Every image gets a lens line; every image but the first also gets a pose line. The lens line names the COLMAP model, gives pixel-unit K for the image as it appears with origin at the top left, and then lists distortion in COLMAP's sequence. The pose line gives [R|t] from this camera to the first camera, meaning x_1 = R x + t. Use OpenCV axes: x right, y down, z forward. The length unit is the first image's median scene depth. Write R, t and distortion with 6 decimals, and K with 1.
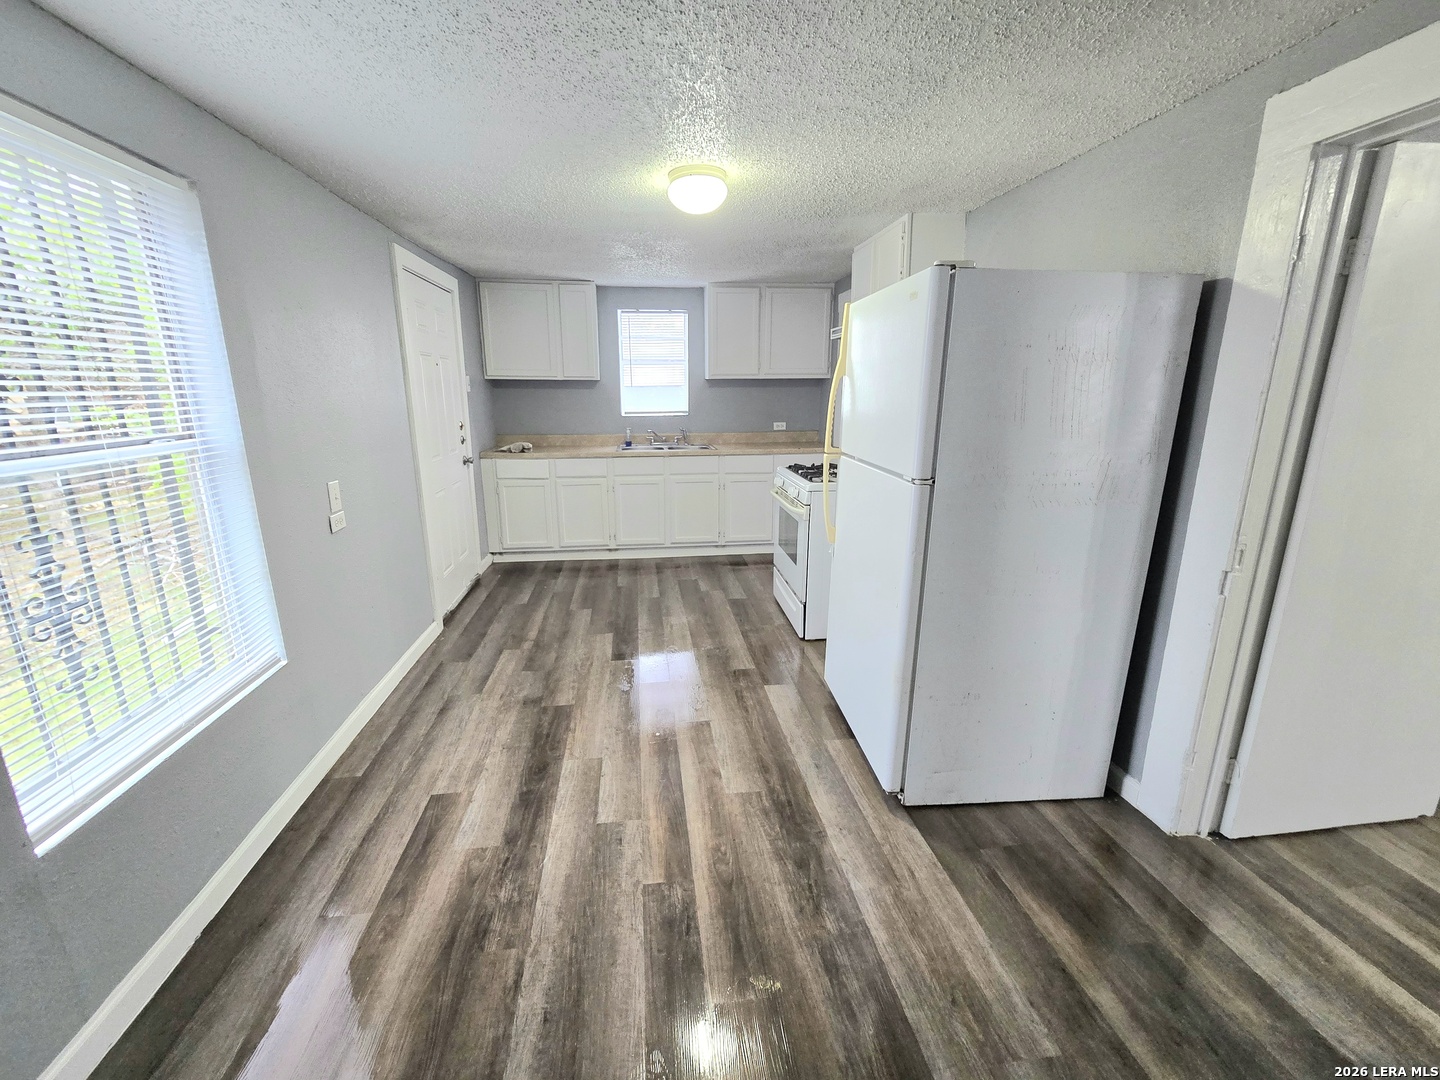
lens RADIAL K [[589.9, 0, 717.4], [0, 589.9, 533.4], [0, 0, 1]] dist [-0.001760, 0.000130]
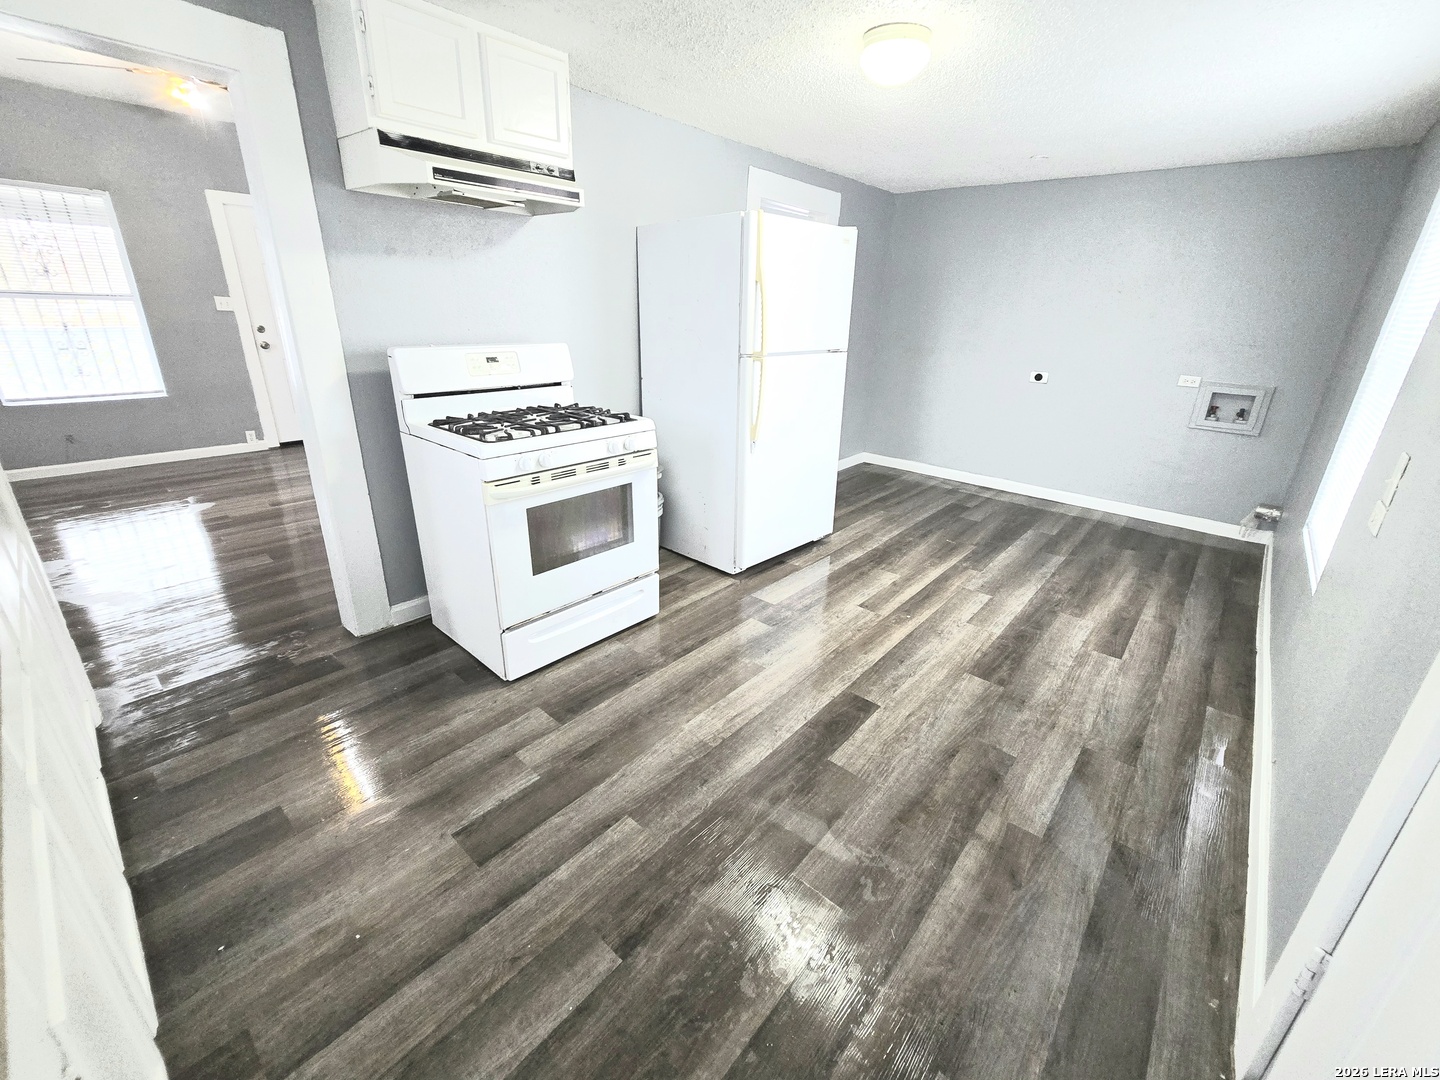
lens RADIAL K [[589.9, 0, 718.1], [0, 589.9, 535.0], [0, 0, 1]] dist [-0.001760, 0.000130]
pose [[-0.653642, -0.287310, 0.700146, -0.660341], [0.161032, 0.851151, 0.499611, -0.446637], [-0.739473, 0.439313, -0.510082, 1.934275]]
